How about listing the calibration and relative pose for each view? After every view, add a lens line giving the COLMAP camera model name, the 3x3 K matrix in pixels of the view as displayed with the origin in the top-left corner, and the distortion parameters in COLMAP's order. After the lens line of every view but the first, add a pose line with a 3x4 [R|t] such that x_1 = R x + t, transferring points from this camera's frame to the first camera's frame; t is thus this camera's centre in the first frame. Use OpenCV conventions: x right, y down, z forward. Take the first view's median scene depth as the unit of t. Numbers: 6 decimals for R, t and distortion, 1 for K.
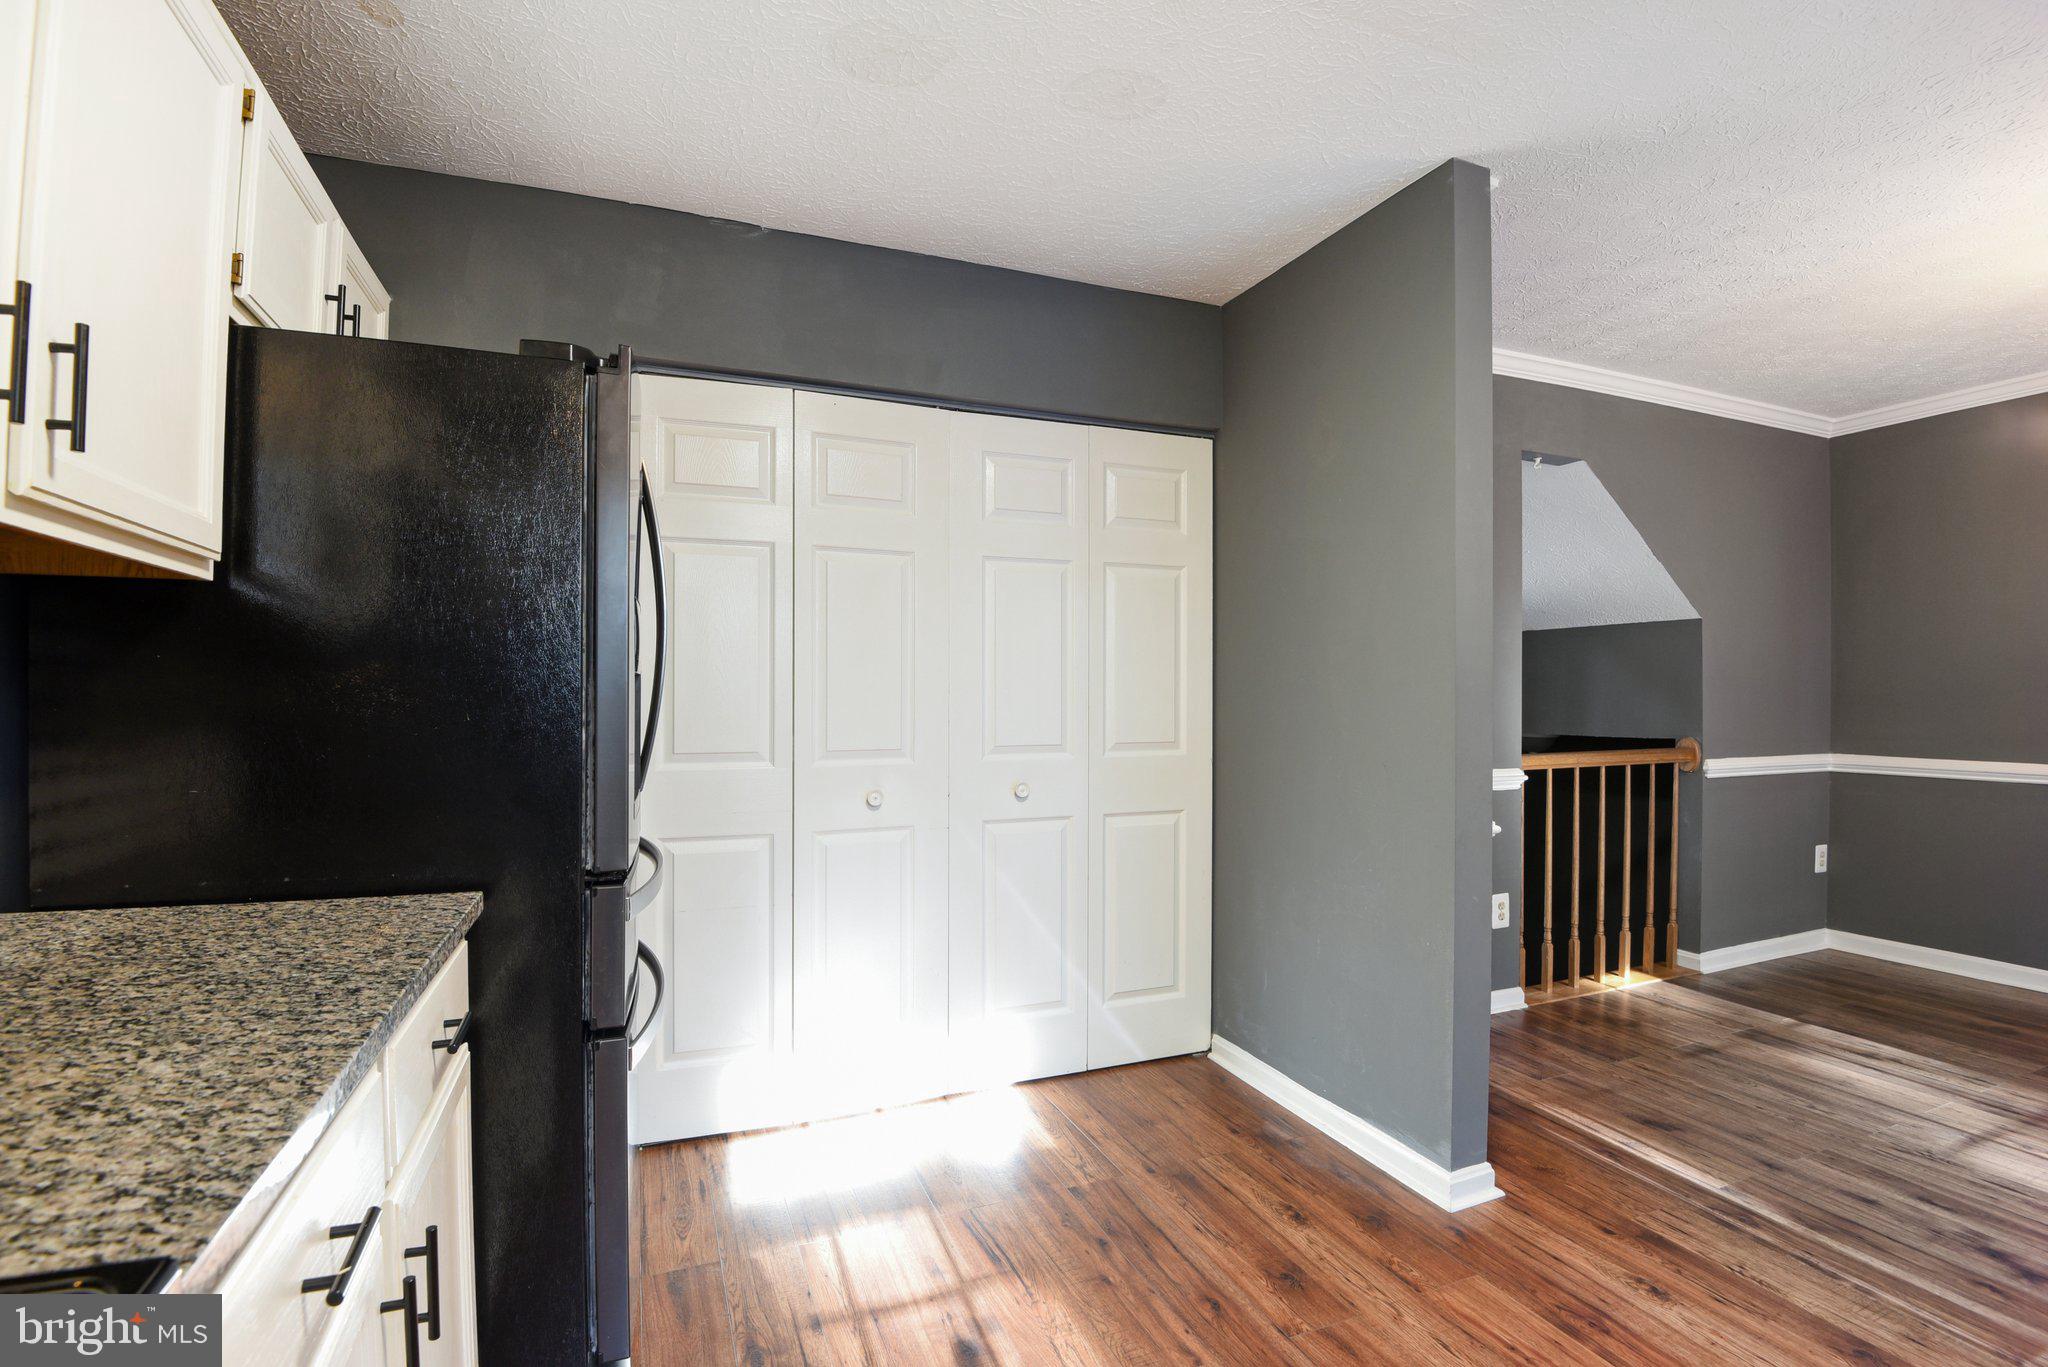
lens RADIAL K [[963.8, 0, 1023.7], [0, 963.8, 693.0], [0, 0, 1]] dist [-0.046315, -0.000981]
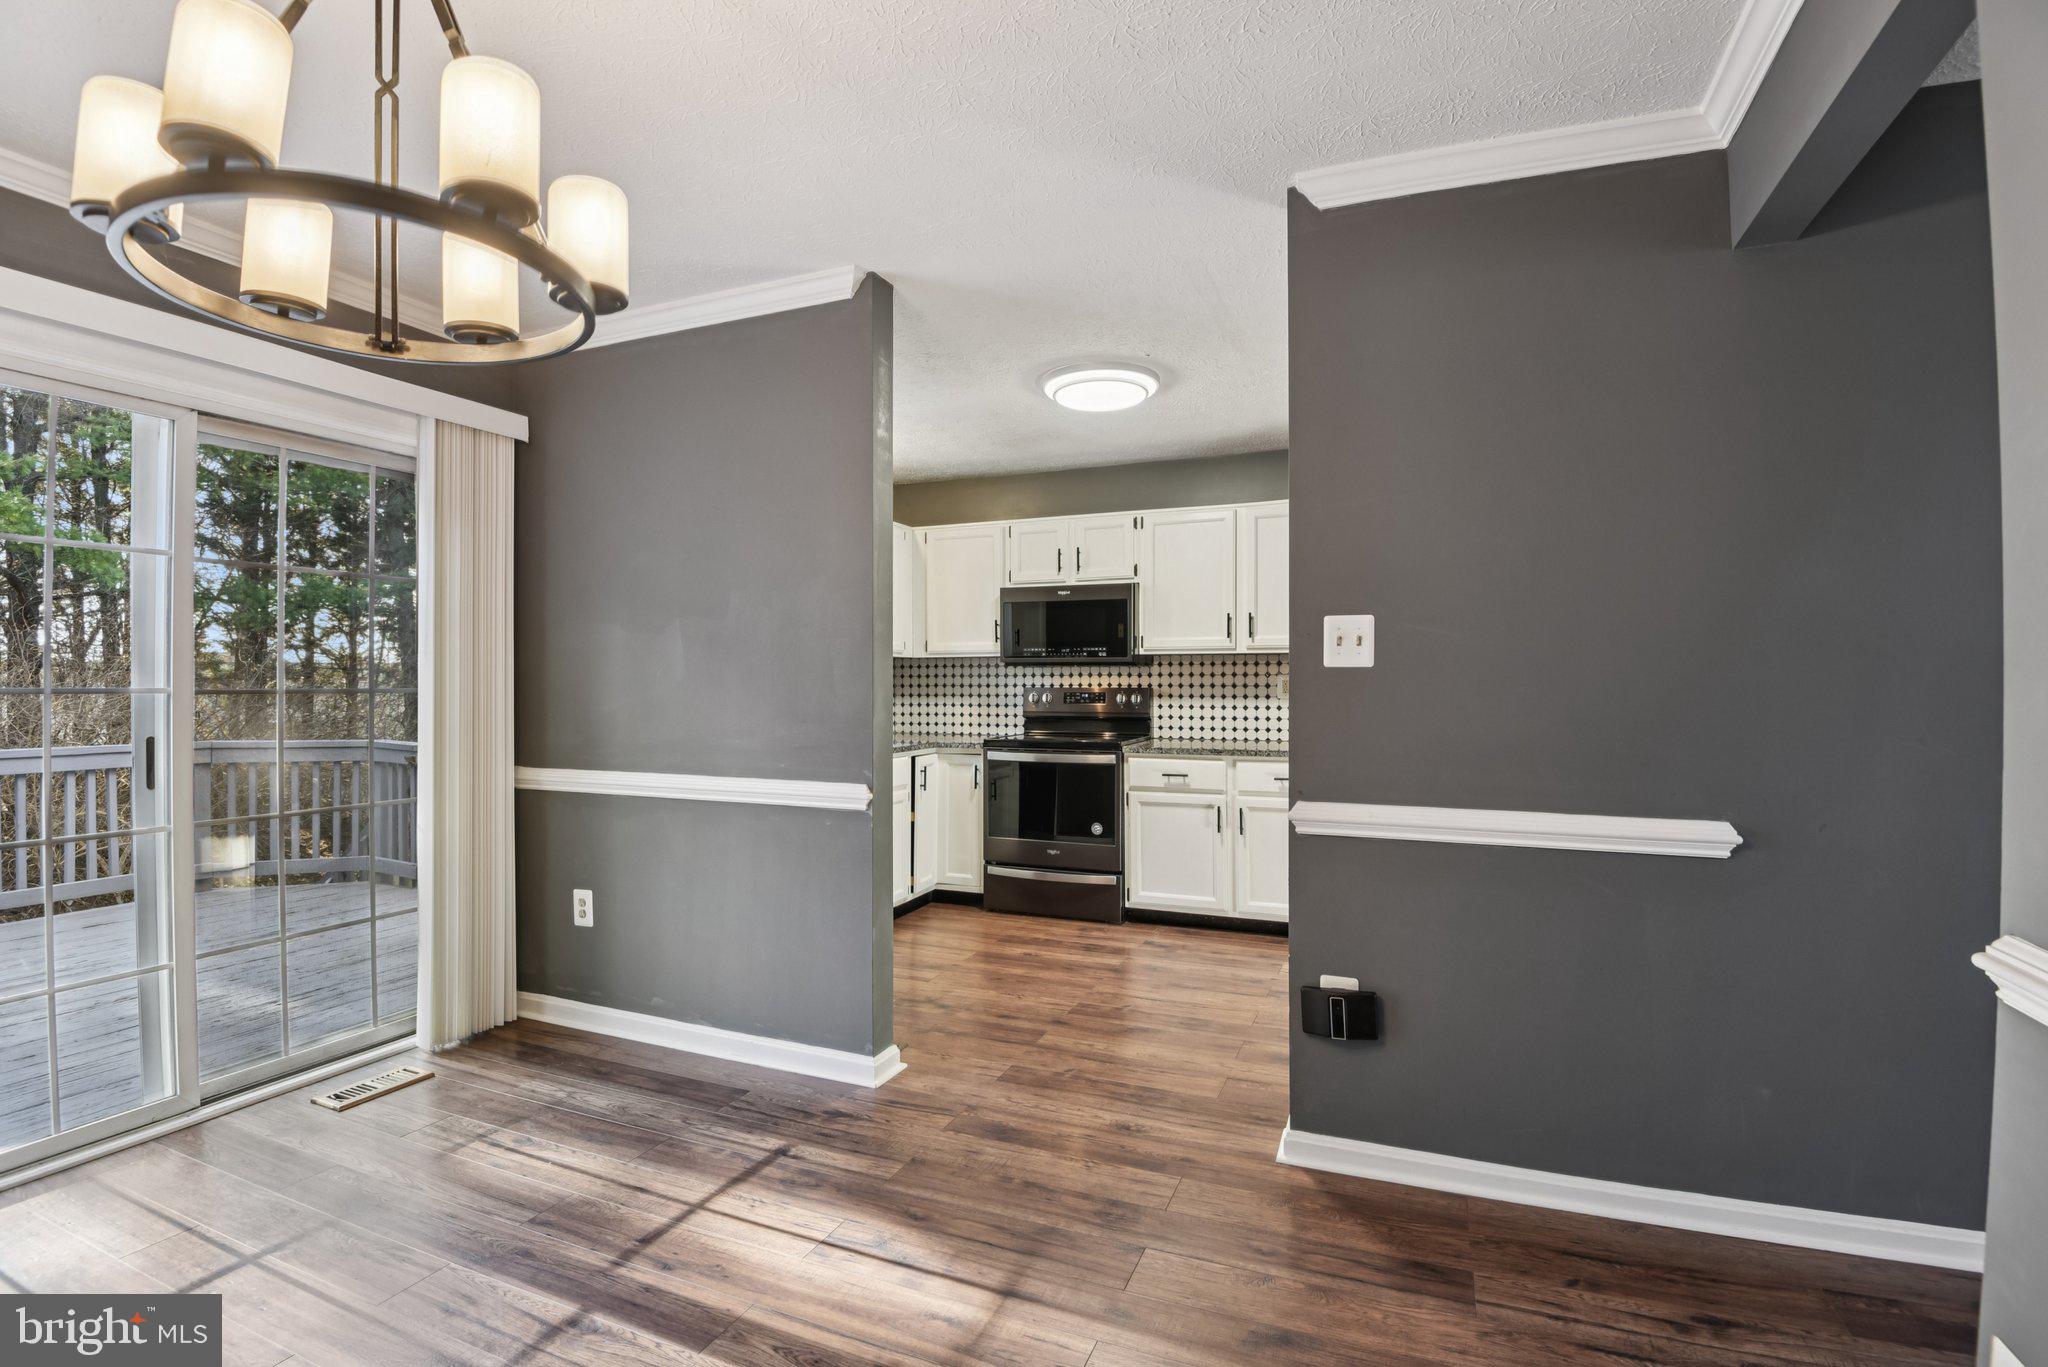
lens RADIAL K [[945.1, 0, 1026.3], [0, 945.1, 679.3], [0, 0, 1]] dist [-0.043241, -0.001568]
pose [[-0.703375, -0.001432, -0.710818, 1.760880], [0.003640, 0.999978, -0.005616, -0.005753], [0.710810, -0.006537, -0.703354, 1.862234]]
